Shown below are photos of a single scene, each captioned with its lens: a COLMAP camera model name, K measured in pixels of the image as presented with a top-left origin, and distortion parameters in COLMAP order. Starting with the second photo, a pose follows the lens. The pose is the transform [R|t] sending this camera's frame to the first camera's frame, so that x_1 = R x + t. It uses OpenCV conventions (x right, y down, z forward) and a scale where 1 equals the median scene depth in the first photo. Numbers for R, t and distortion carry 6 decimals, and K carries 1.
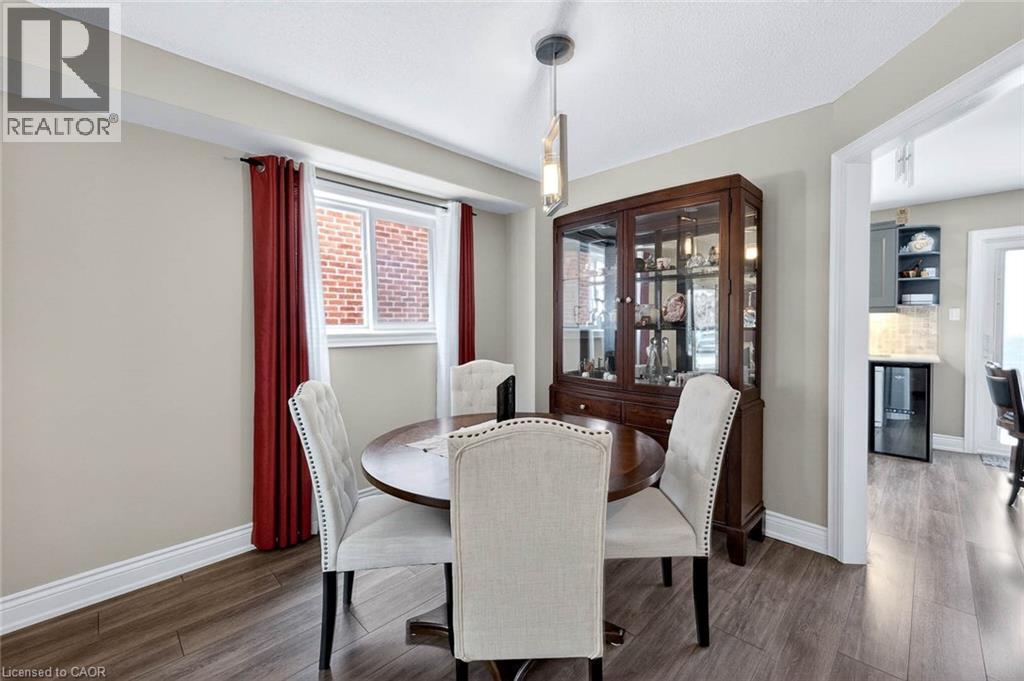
lens RADIAL K [[416.0, 0, 519.7], [0, 416.0, 325.6], [0, 0, 1]] dist [-0.006886, 0.000484]
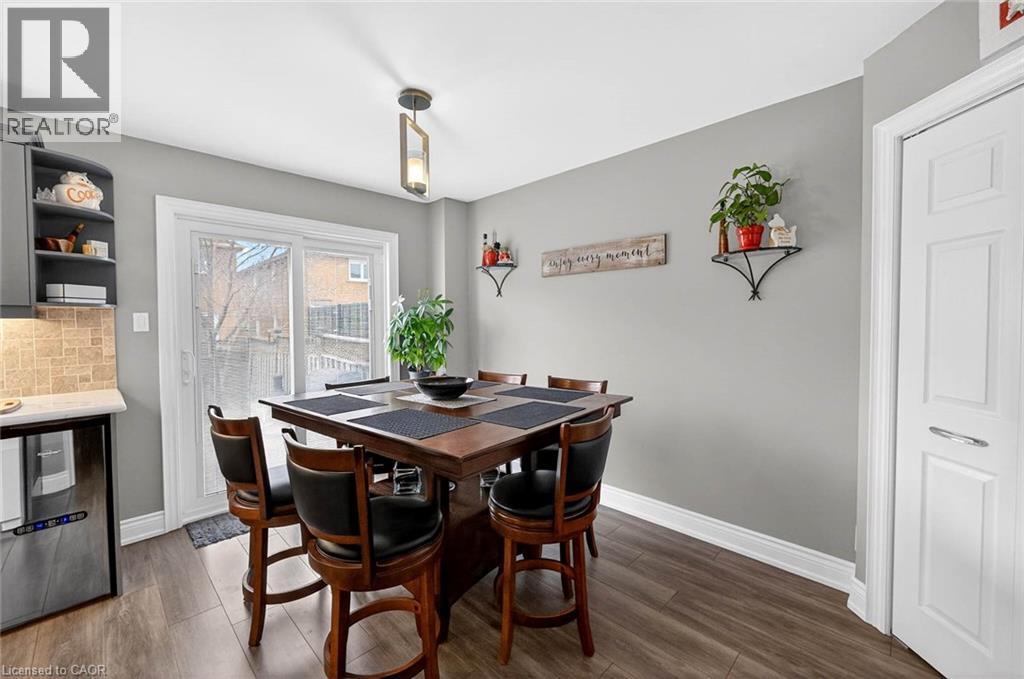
lens RADIAL K [[416.0, 0, 514.4], [0, 416.0, 333.4], [0, 0, 1]] dist [-0.006886, 0.000484]
pose [[-0.004498, -0.031758, 0.999485, 0.413910], [0.019096, 0.999311, 0.031838, -0.018134], [-0.999808, 0.019229, -0.003889, 0.427434]]
